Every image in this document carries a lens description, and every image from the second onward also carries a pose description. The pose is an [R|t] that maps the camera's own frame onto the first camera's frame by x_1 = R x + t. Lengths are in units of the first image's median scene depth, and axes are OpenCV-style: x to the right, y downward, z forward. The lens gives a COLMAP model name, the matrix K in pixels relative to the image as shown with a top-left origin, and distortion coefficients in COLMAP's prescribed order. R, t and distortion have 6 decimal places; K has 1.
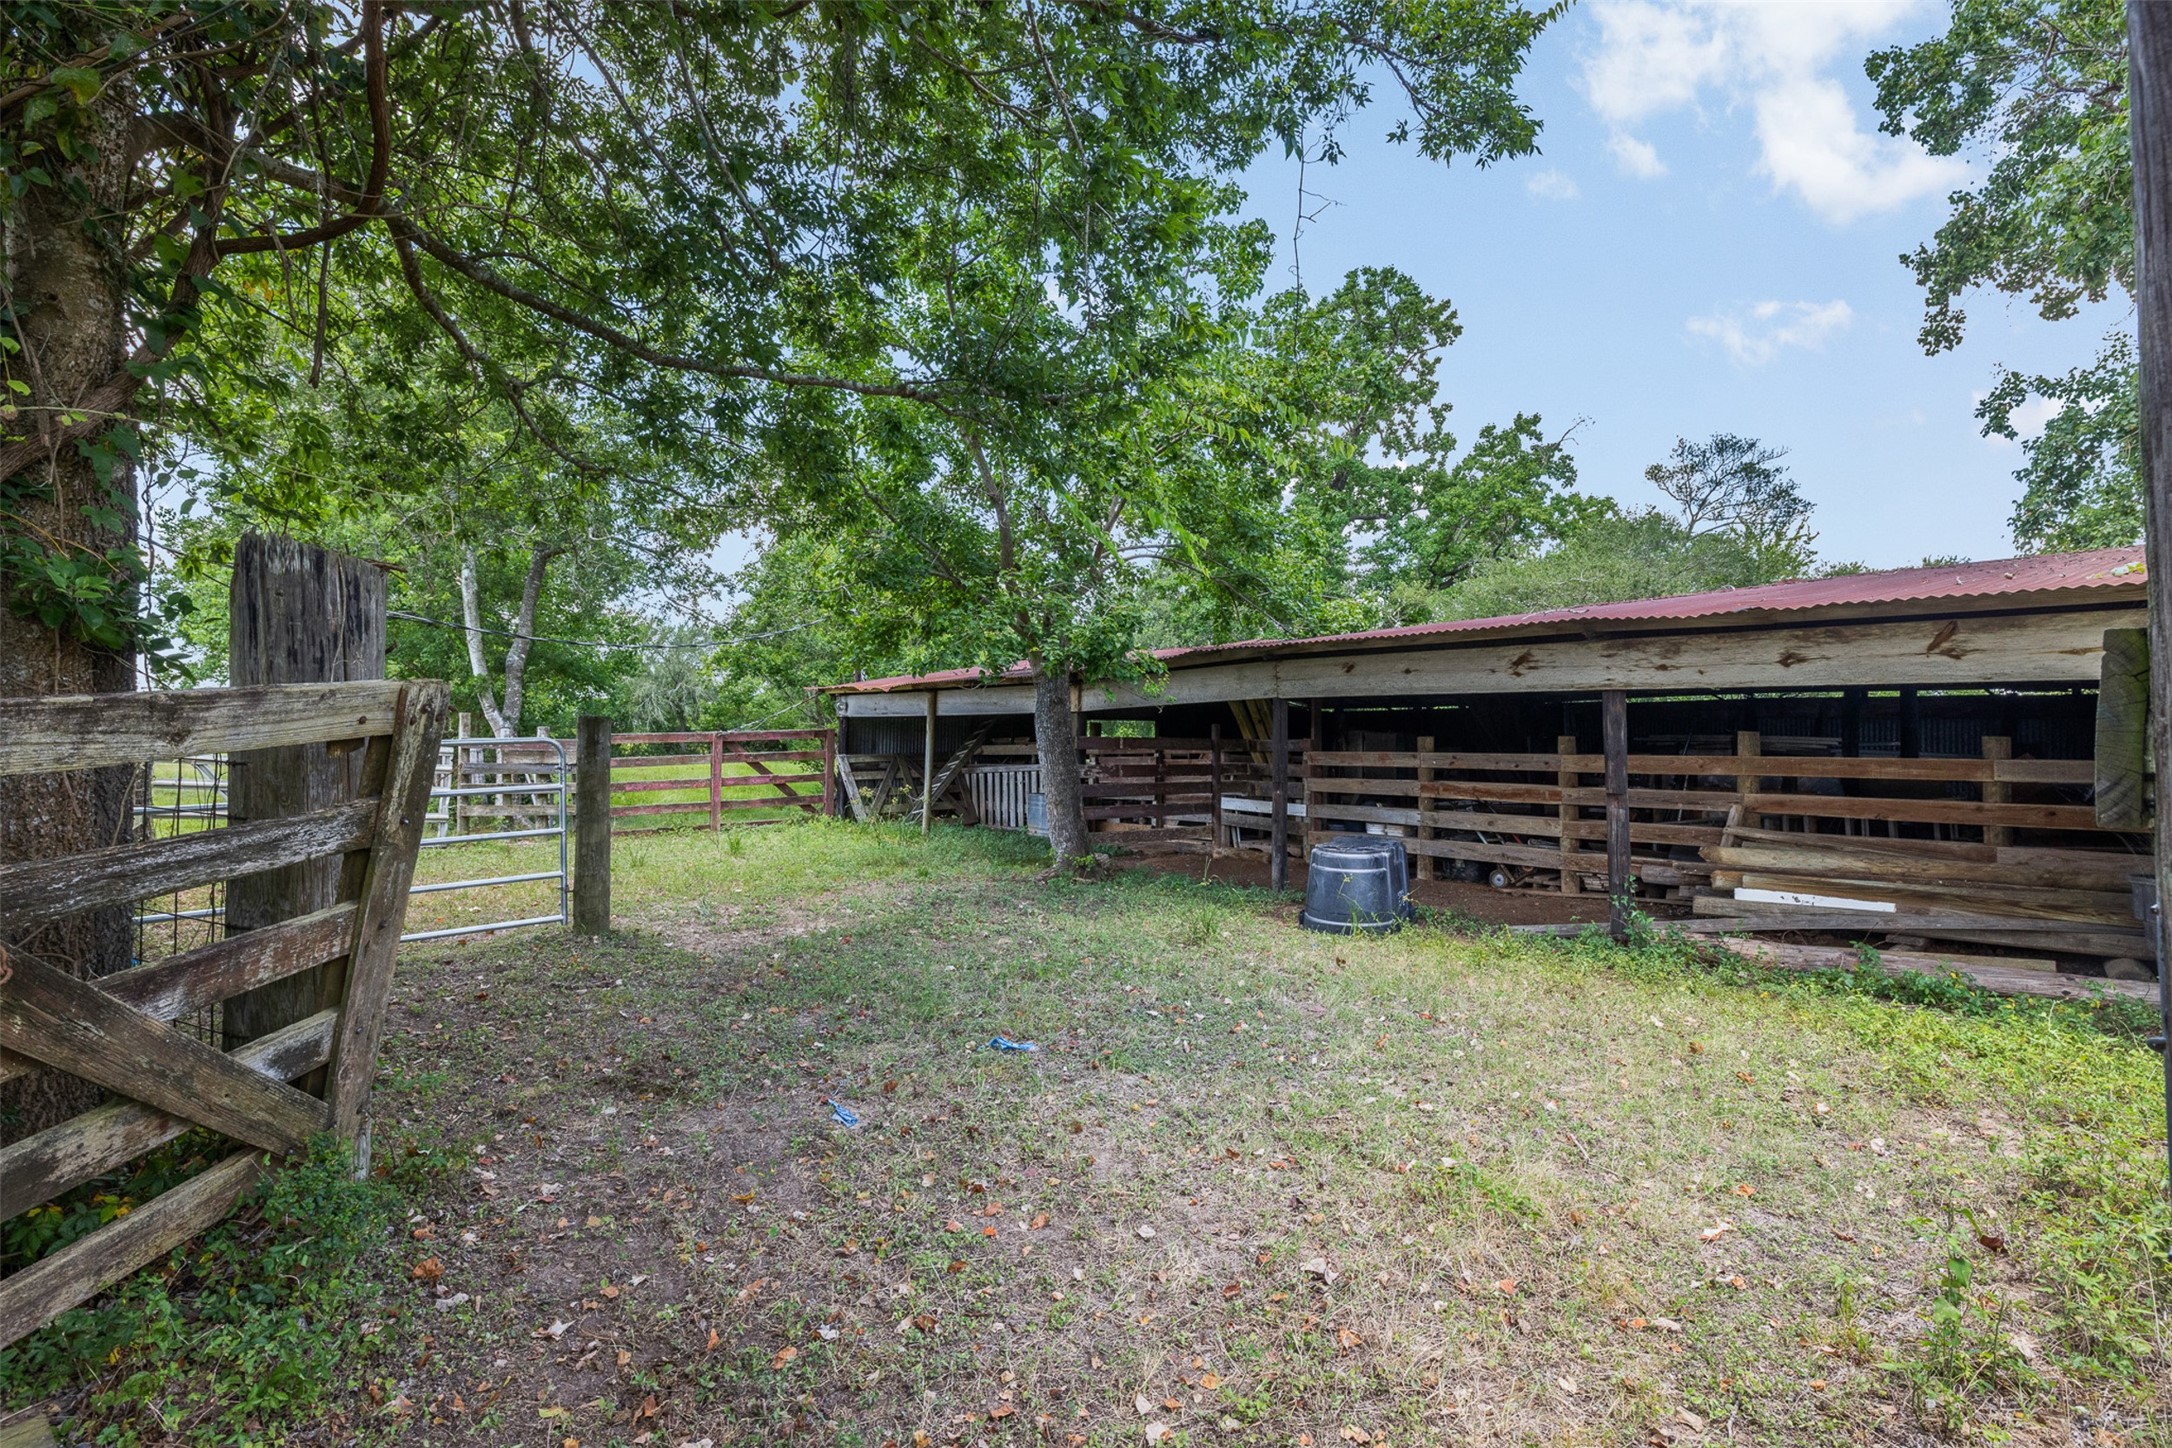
lens RADIAL K [[1034.8, 0, 1075.3], [0, 1034.8, 712.1], [0, 0, 1]] dist [-0.000428, -0.000266]
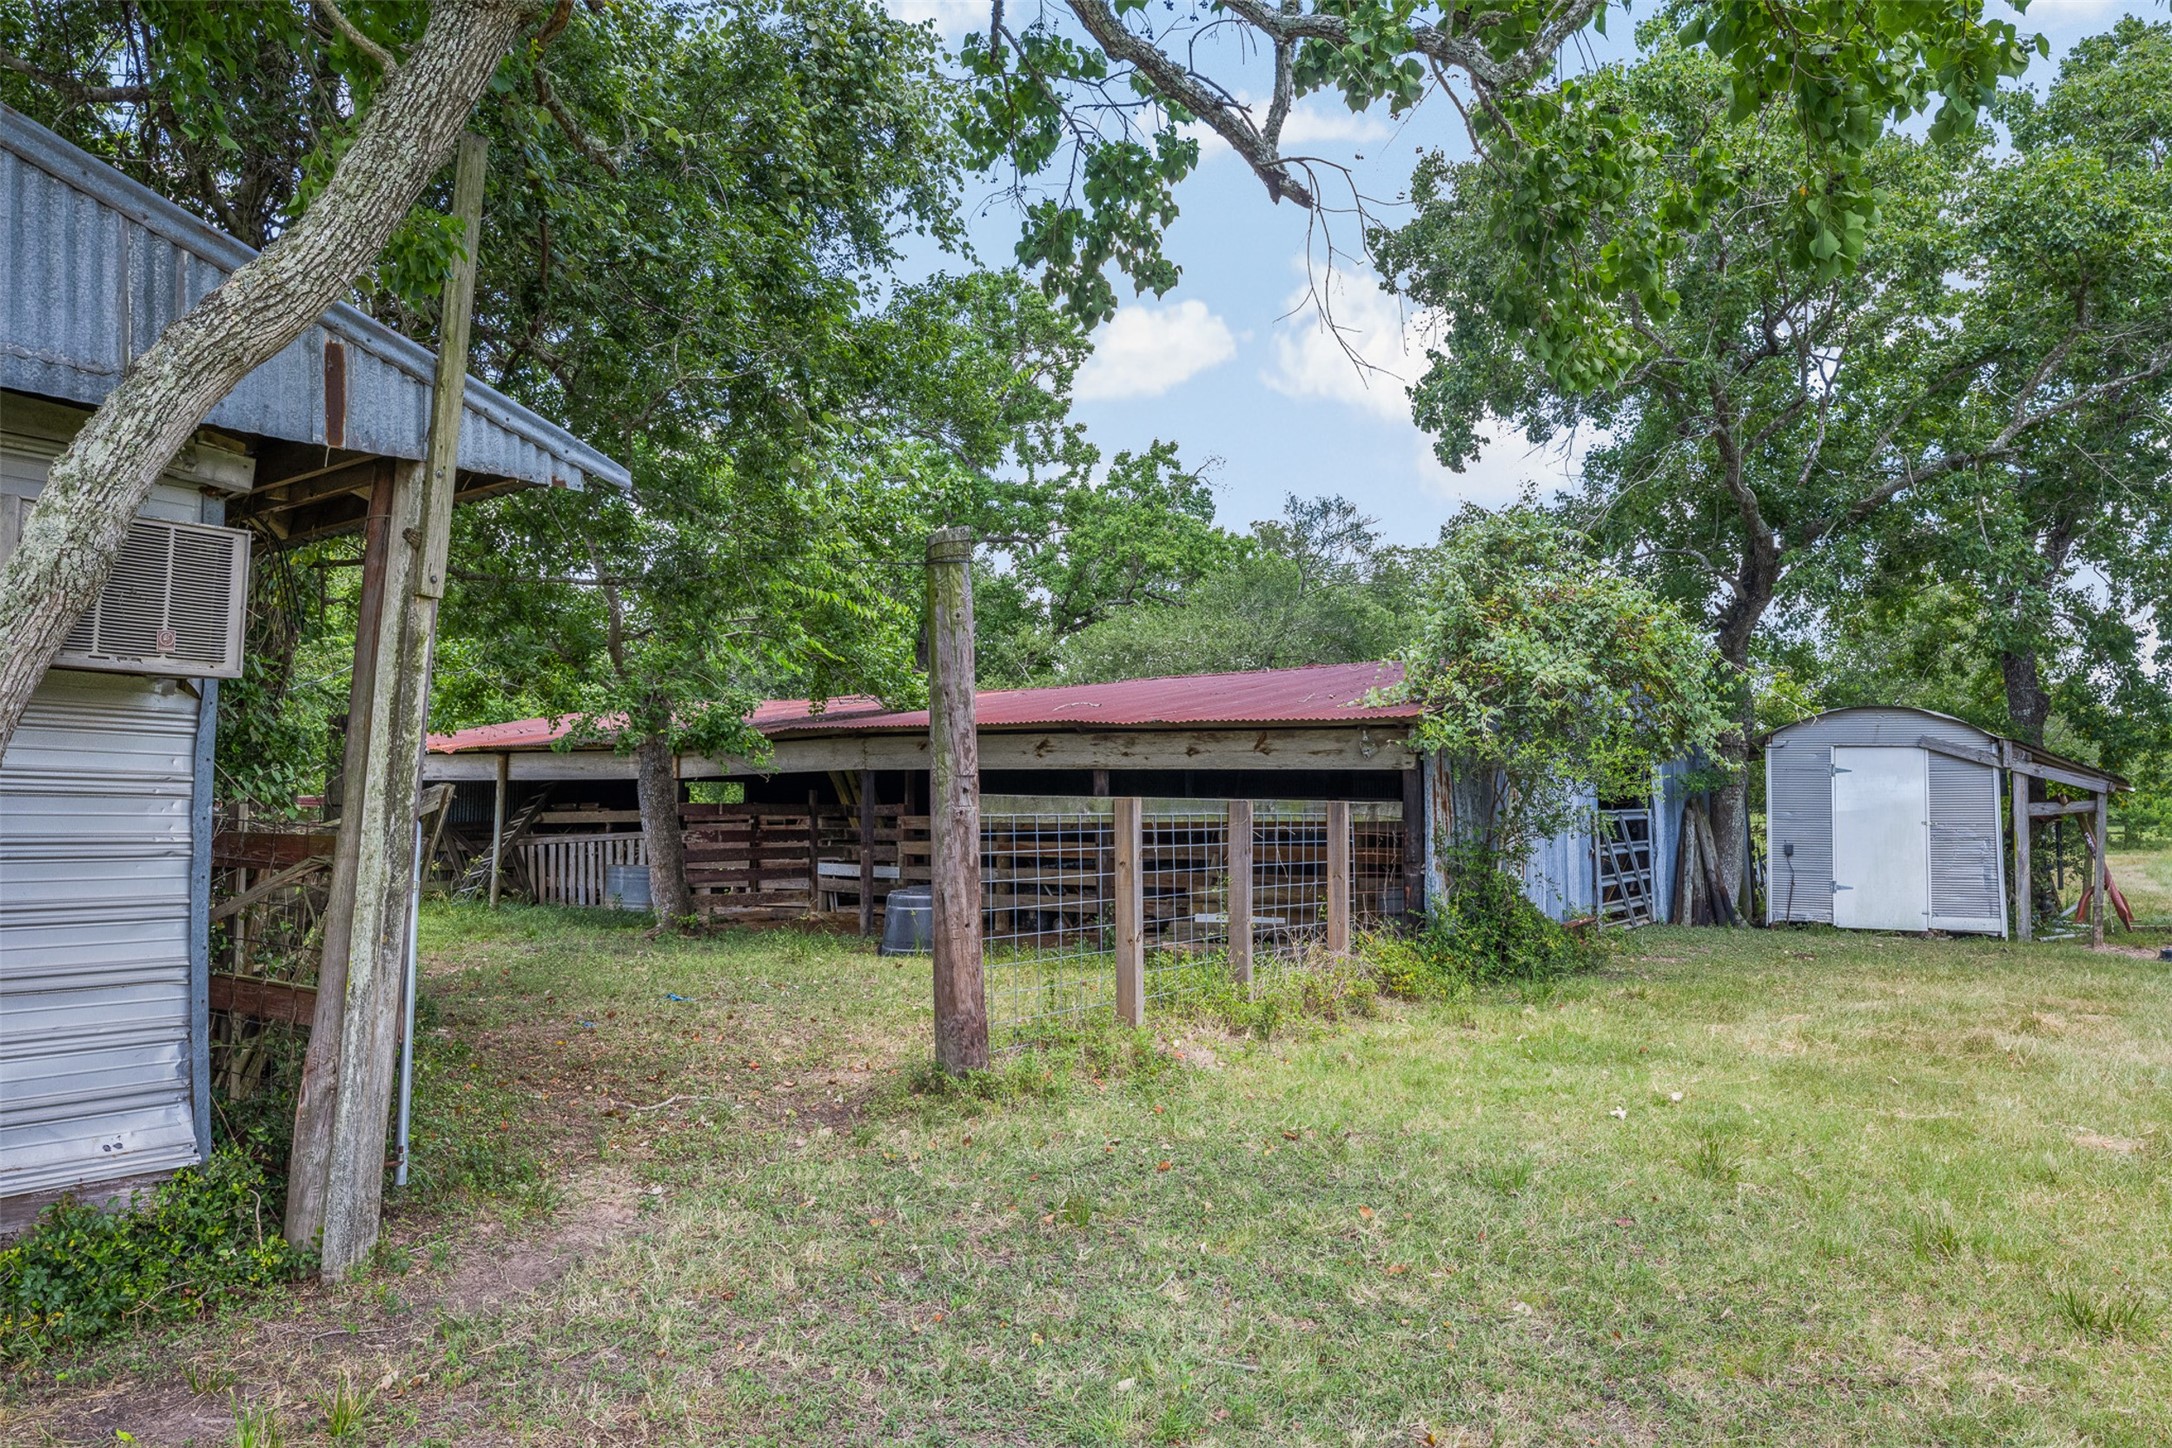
lens RADIAL K [[1578.6, 0, 1089.4], [0, 1578.6, 706.3], [0, 0, 1]] dist [0.004932, 0.000268]
pose [[0.954093, 0.012858, 0.299236, -0.061464], [-0.002983, 0.999436, -0.033434, -0.016582], [-0.299497, 0.031007, 0.953593, -0.490297]]
